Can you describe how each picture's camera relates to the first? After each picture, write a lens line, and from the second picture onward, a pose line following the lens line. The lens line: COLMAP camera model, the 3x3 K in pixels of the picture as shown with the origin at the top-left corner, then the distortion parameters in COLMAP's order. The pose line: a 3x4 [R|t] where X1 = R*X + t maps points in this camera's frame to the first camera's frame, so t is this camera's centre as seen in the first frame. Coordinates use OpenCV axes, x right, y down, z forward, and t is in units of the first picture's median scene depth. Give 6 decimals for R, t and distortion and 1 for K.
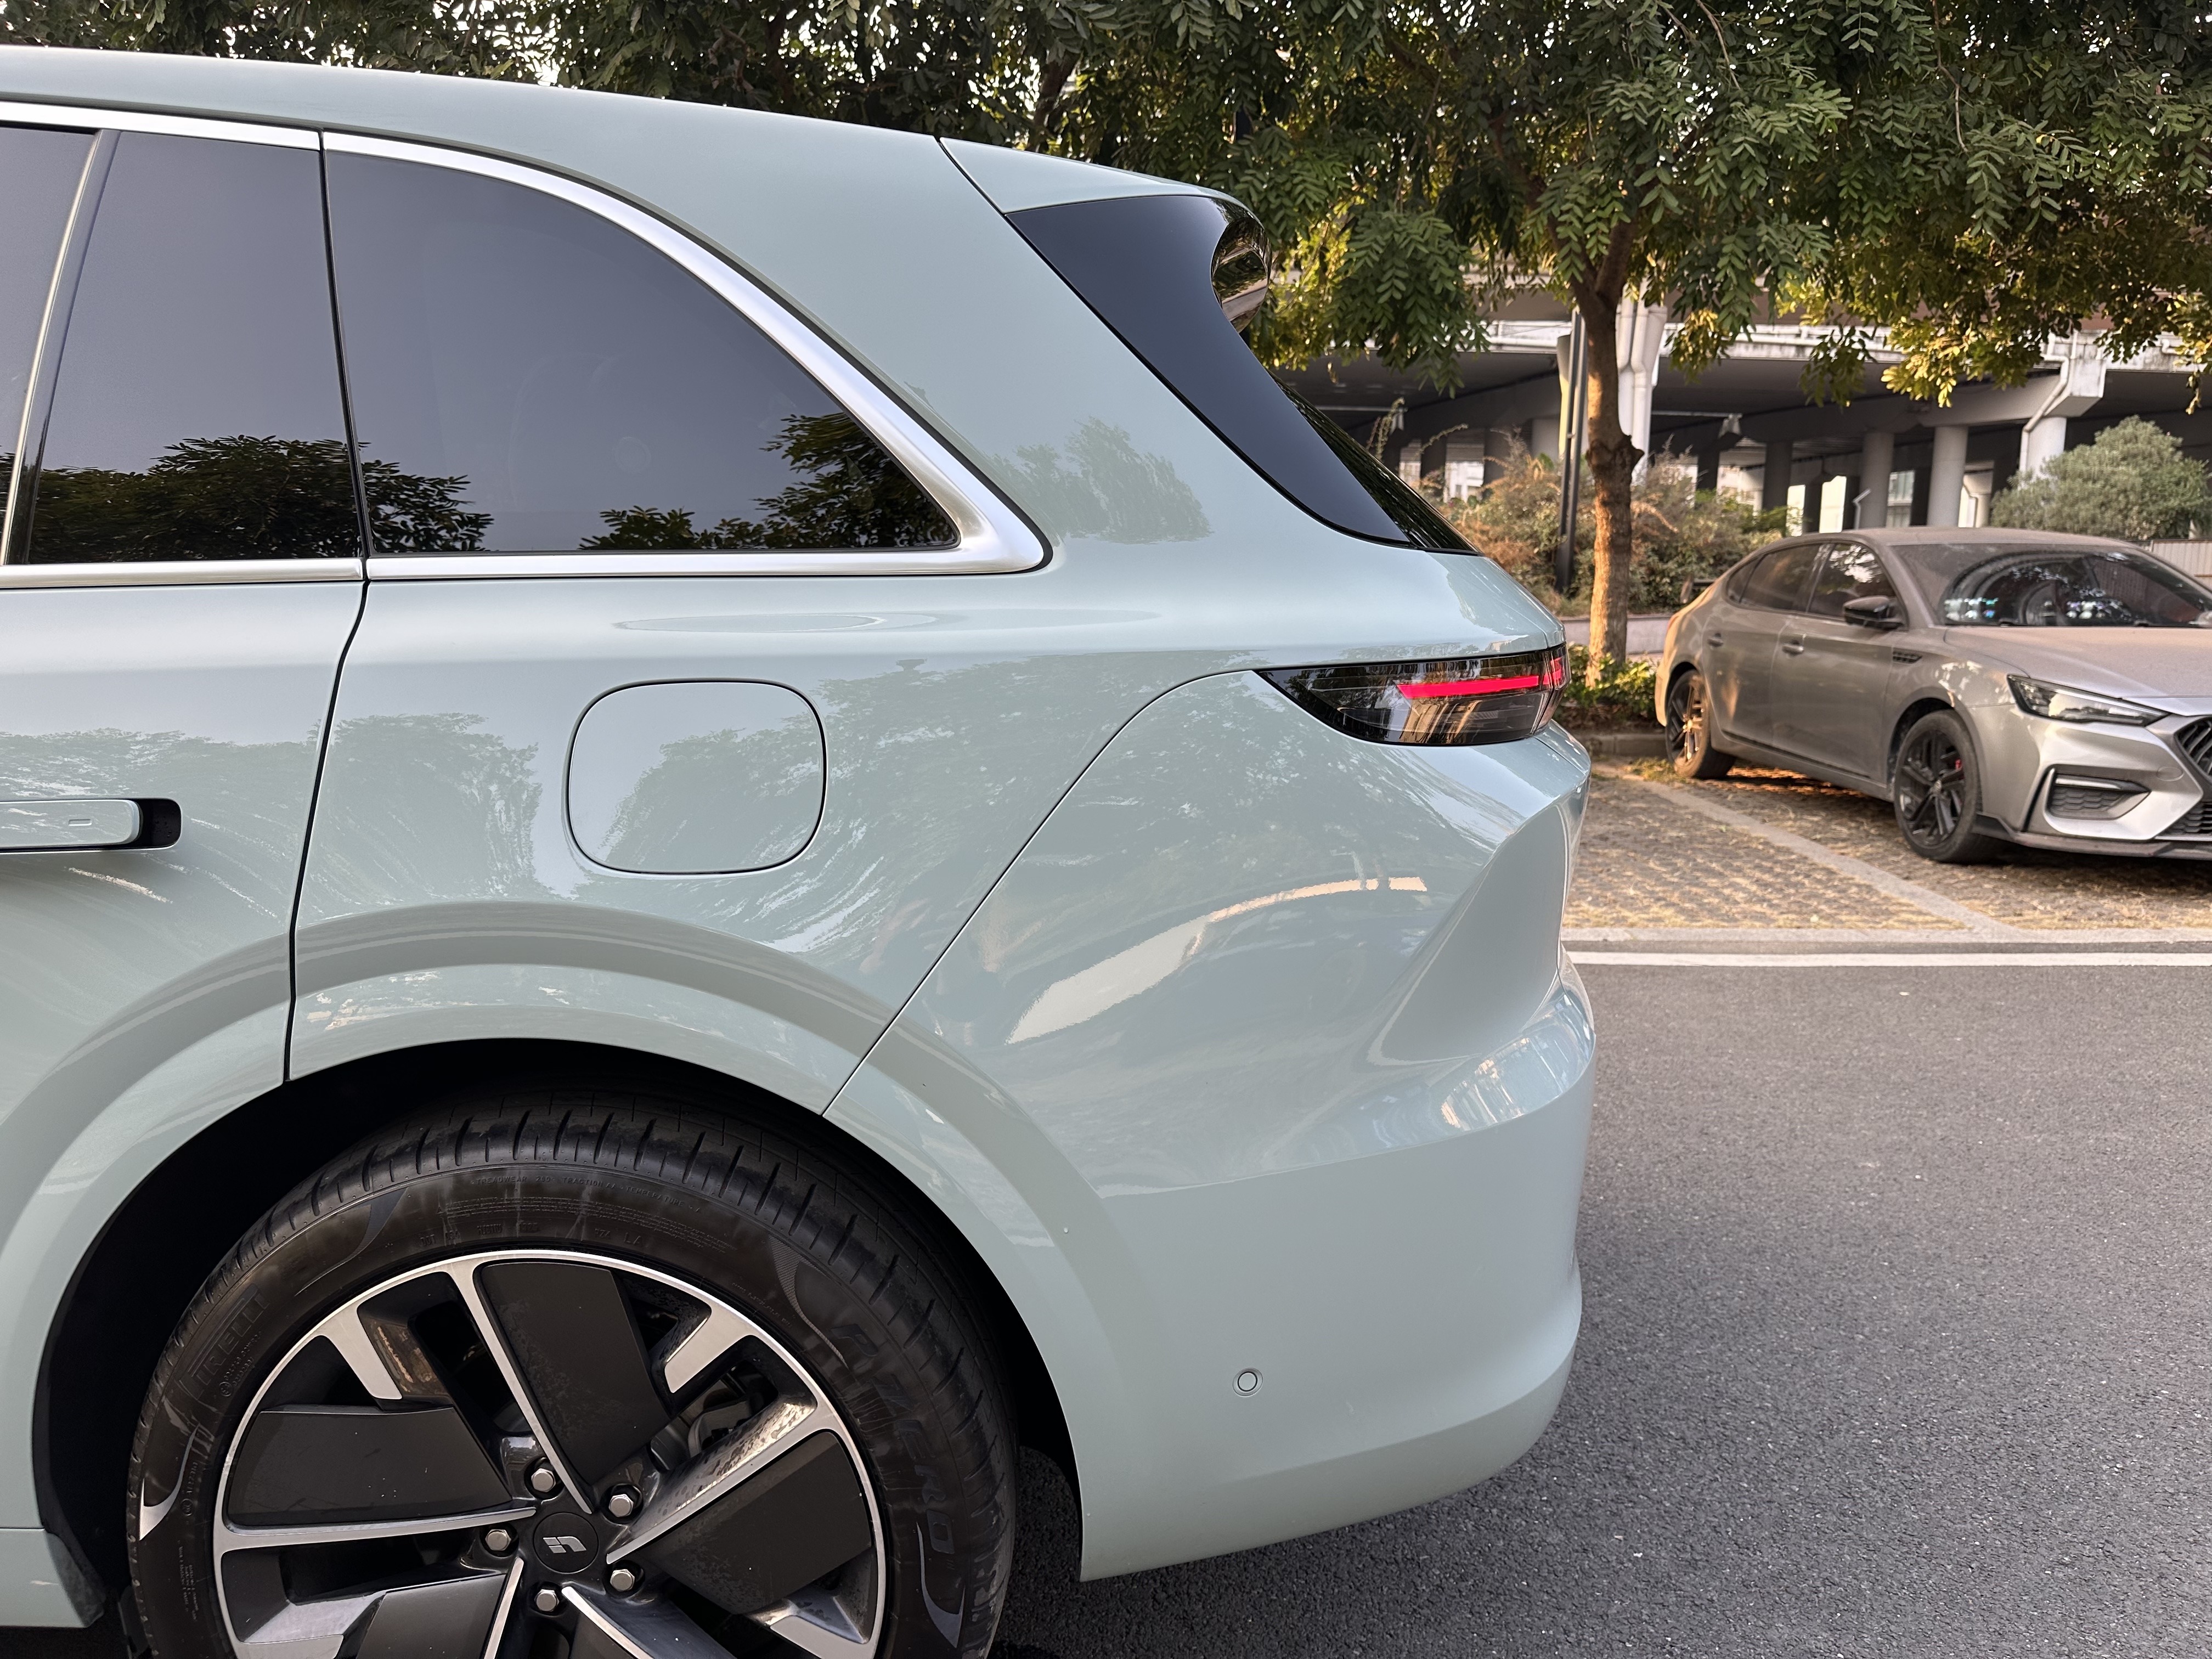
lens RADIAL K [[1565.3, 0, 1112.3], [0, 1565.3, 817.8], [0, 0, 1]] dist [0.042723, -0.044336]
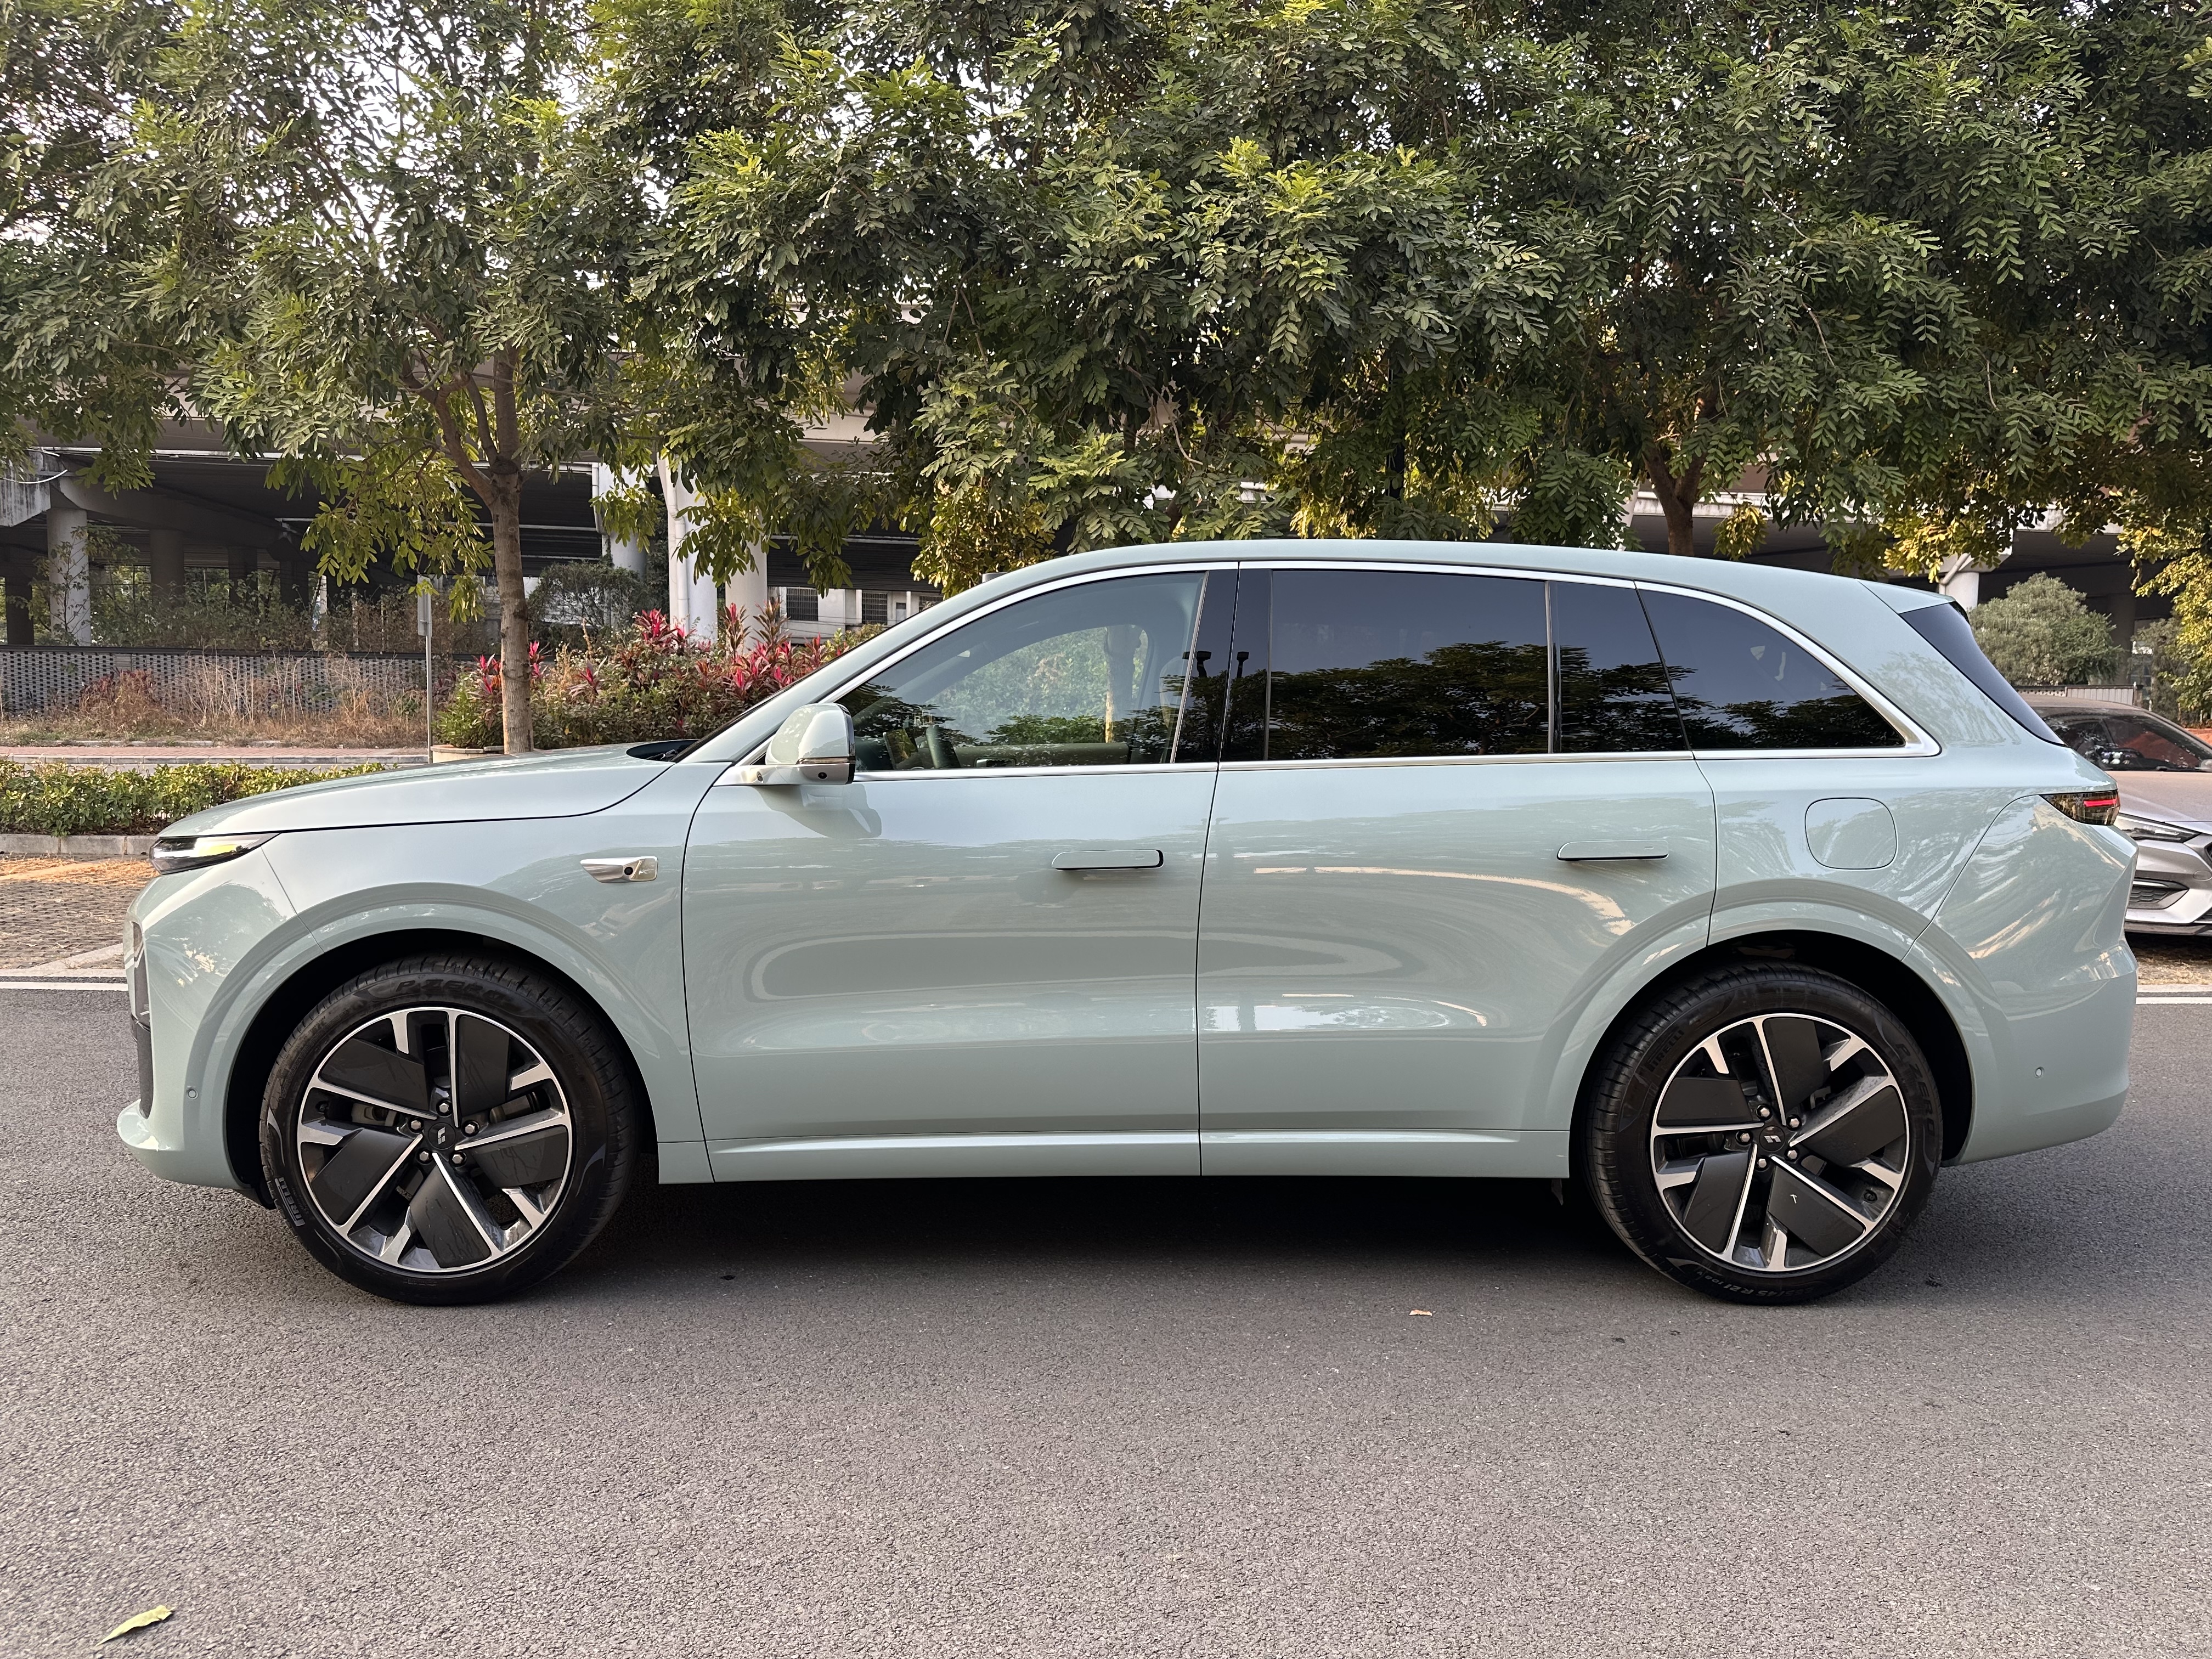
lens RADIAL K [[1565.3, 0, 1106.9], [0, 1565.3, 830.5], [0, 0, 1]] dist [0.042723, -0.044336]
pose [[0.999069, 0.004108, 0.042943, -0.268615], [-0.000888, 0.997202, -0.074744, 0.027871], [-0.043130, 0.074636, 0.996278, -0.265425]]
